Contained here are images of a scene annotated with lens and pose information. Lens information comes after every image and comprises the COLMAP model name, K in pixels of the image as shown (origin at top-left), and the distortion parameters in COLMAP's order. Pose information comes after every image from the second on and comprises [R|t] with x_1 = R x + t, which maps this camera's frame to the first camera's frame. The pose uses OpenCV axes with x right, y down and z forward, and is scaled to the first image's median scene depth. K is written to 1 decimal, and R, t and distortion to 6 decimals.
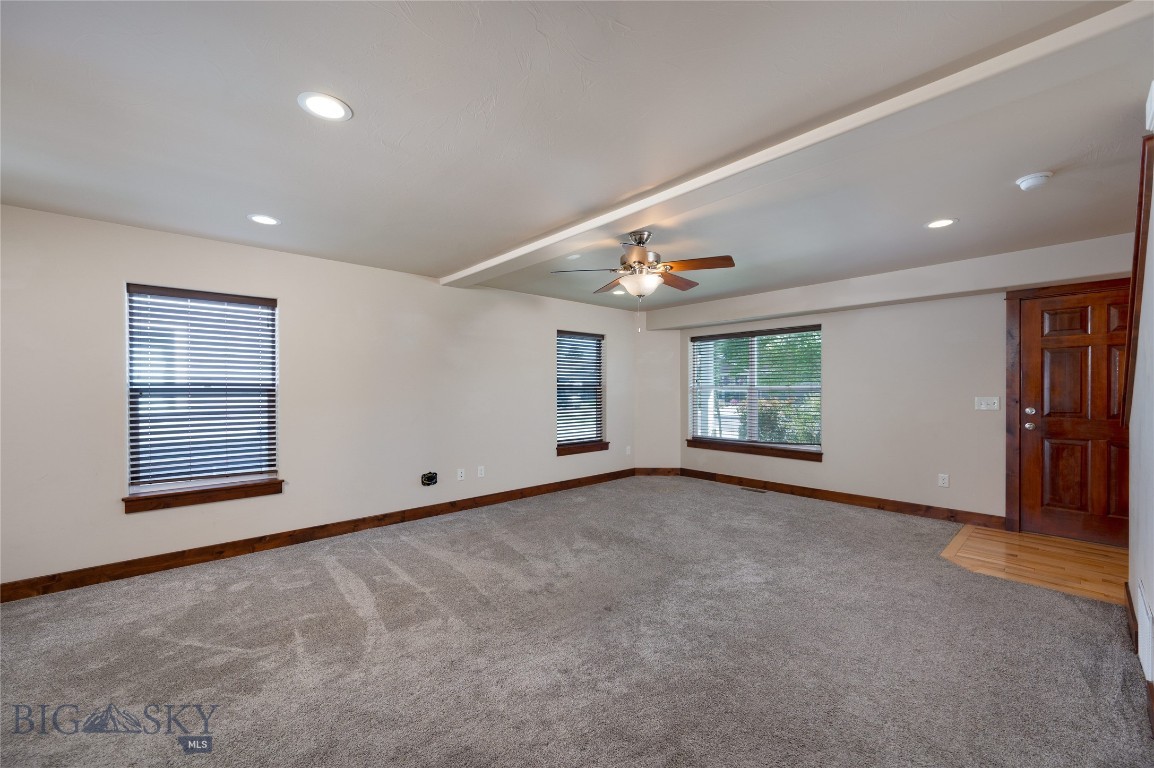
lens RADIAL K [[459.5, 0, 577.6], [0, 459.5, 387.0], [0, 0, 1]] dist [-0.002351, -0.000239]
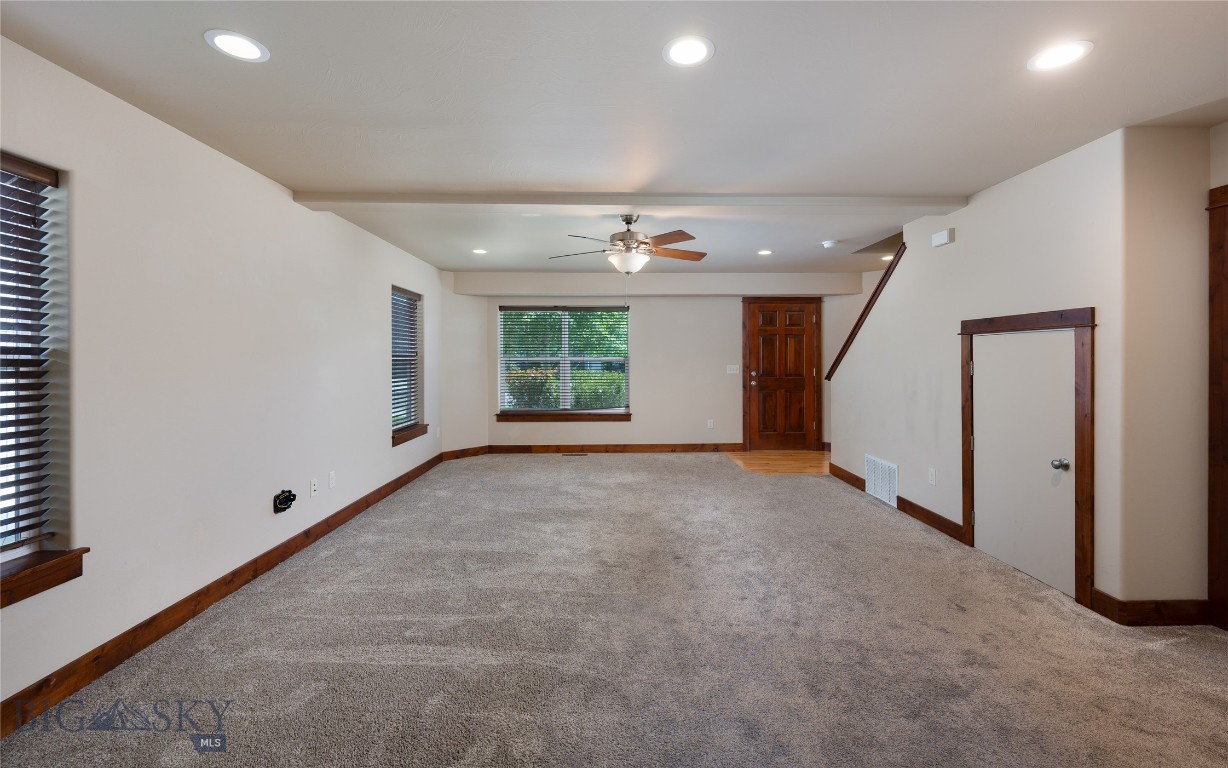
lens RADIAL K [[525.3, 0, 603.3], [0, 525.3, 357.1], [0, 0, 1]] dist [-0.000464, 0.000180]
pose [[0.638242, 0.004976, 0.769819, -0.727062], [-0.002103, 0.999987, -0.004720, 0.003545], [-0.769833, 0.001393, 0.638244, 0.232645]]
